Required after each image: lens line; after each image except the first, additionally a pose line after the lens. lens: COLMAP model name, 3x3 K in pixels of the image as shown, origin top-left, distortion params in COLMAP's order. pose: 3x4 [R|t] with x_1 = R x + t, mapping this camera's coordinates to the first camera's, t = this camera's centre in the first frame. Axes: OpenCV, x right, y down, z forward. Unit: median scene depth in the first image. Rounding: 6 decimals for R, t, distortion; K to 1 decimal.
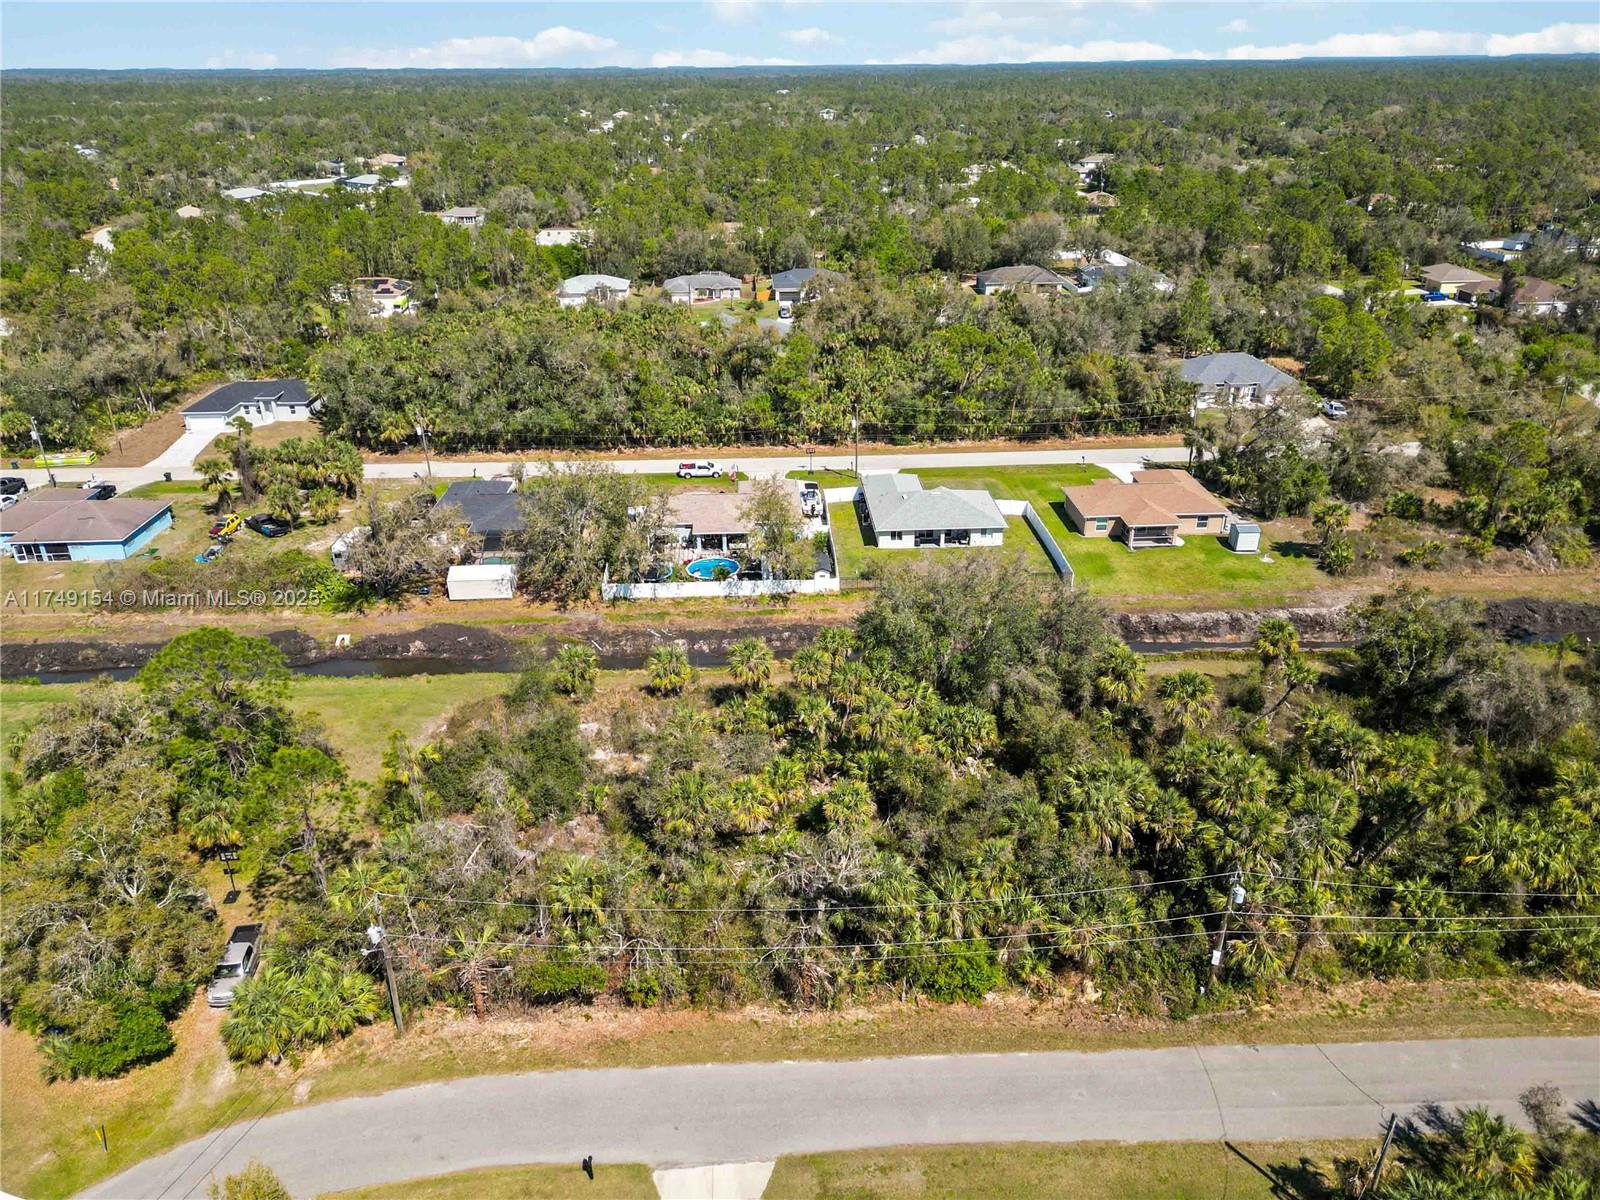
lens RADIAL K [[1119.1, 0, 800.0], [0, 1119.1, 600.0], [0, 0, 1]] dist [0.077355, -0.075167]
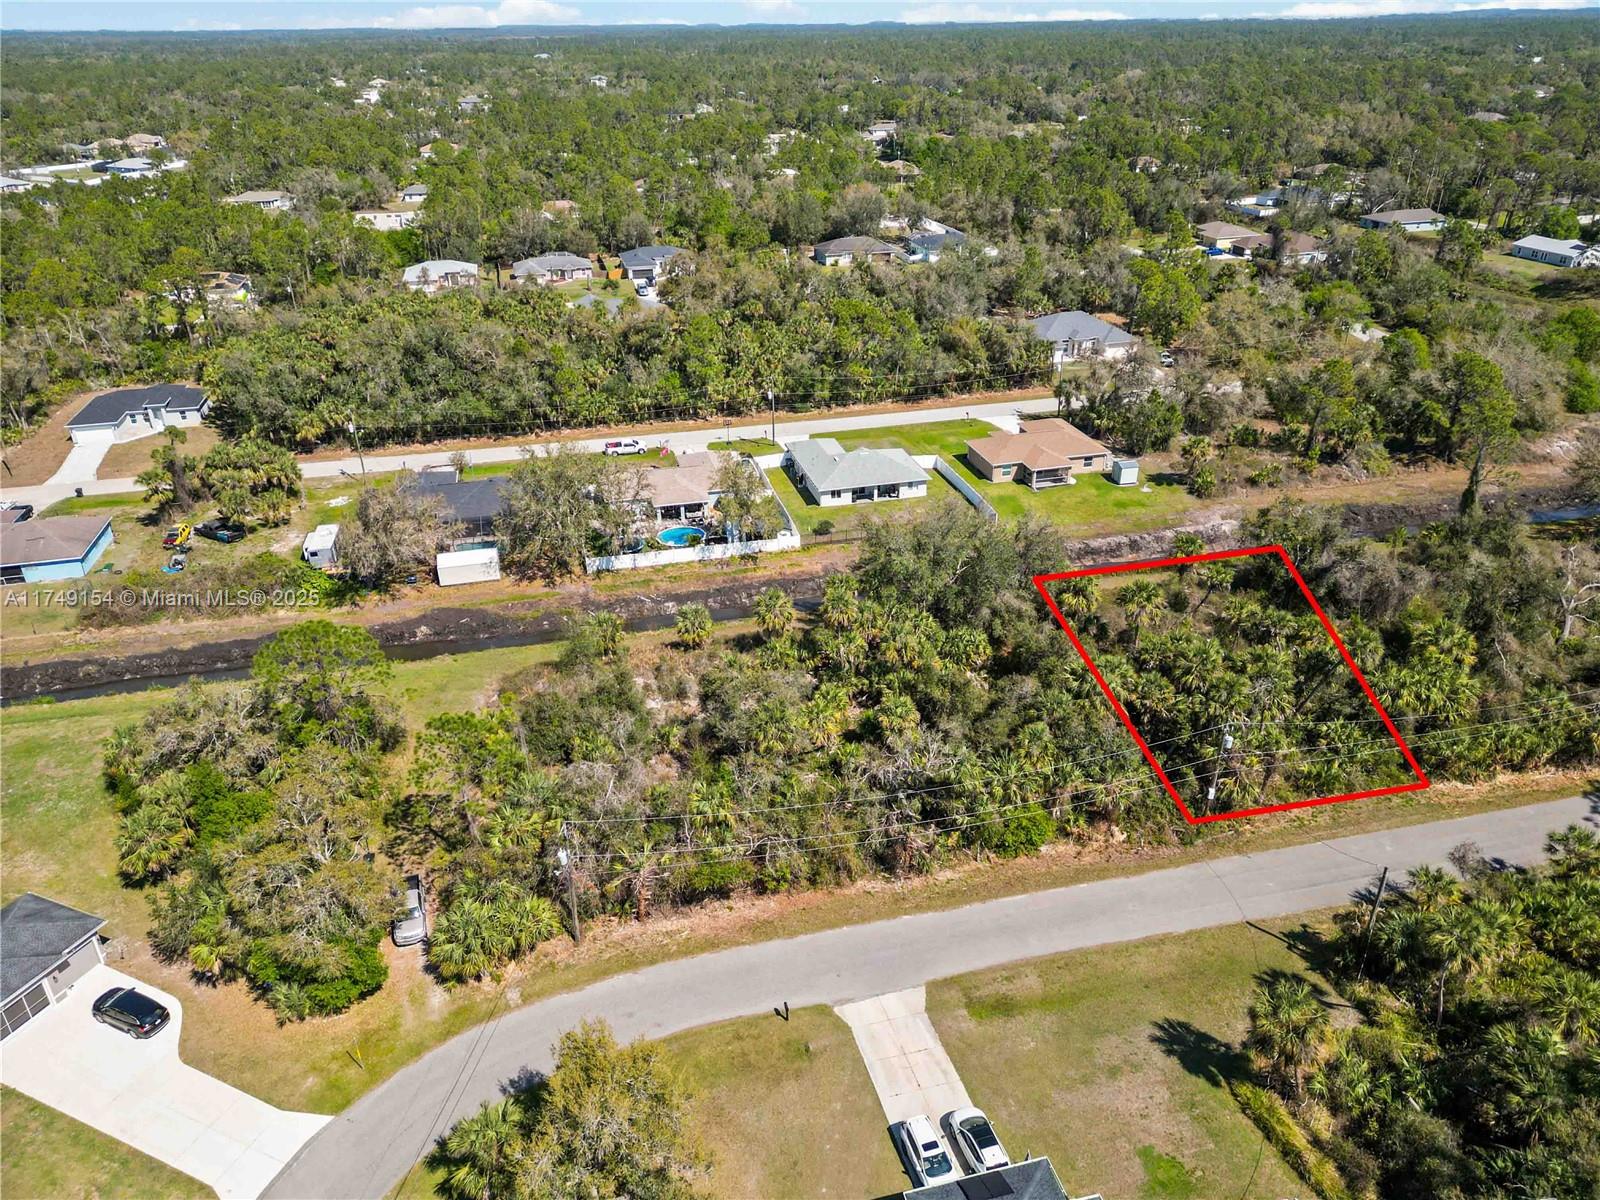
lens RADIAL K [[1119.1, 0, 800.0], [0, 1119.1, 600.0], [0, 0, 1]] dist [0.077355, -0.075167]
pose [[0.980204, -0.093707, 0.174413, -0.152099], [0.088768, 0.995404, 0.035923, 0.004449], [-0.176977, -0.019730, 0.984017, -0.091559]]
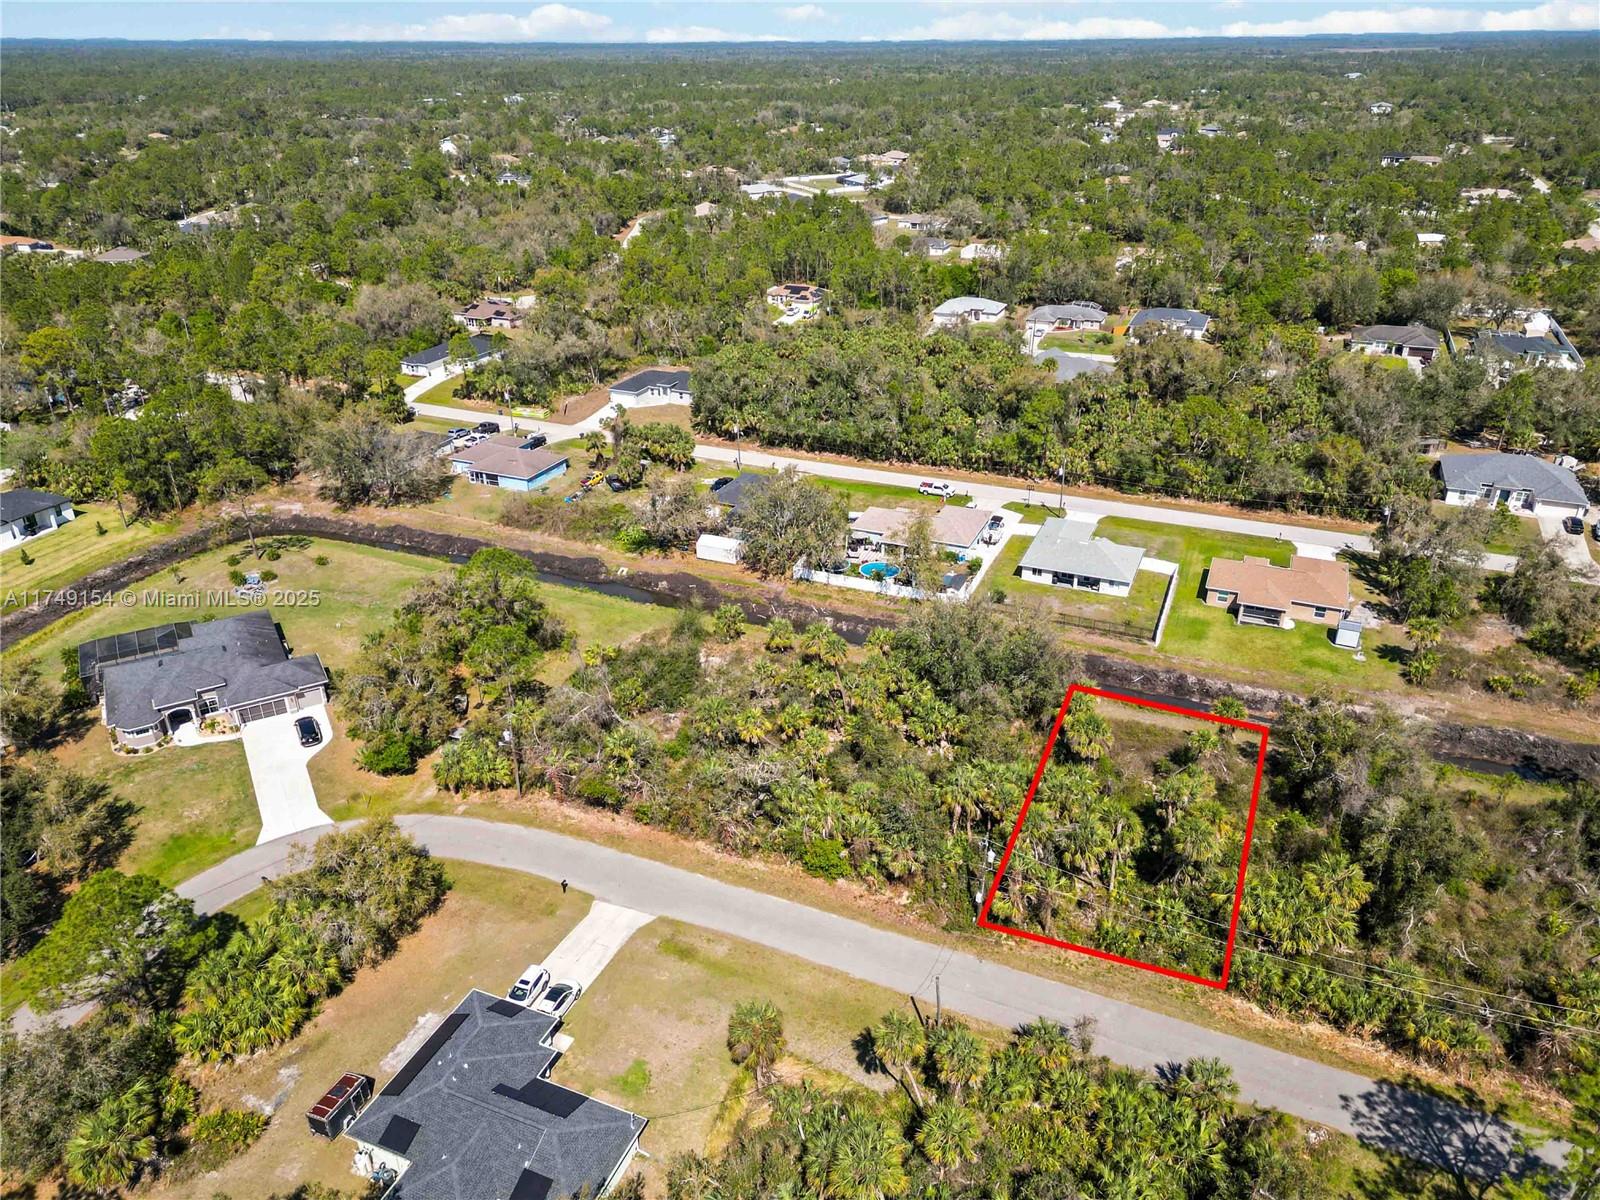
lens RADIAL K [[1119.1, 0, 800.0], [0, 1119.1, 600.0], [0, 0, 1]] dist [0.077355, -0.075167]
pose [[0.899733, 0.198237, -0.388821, 0.332903], [-0.189535, 0.979974, 0.061048, -0.053116], [0.393137, 0.018768, 0.919288, -0.218804]]
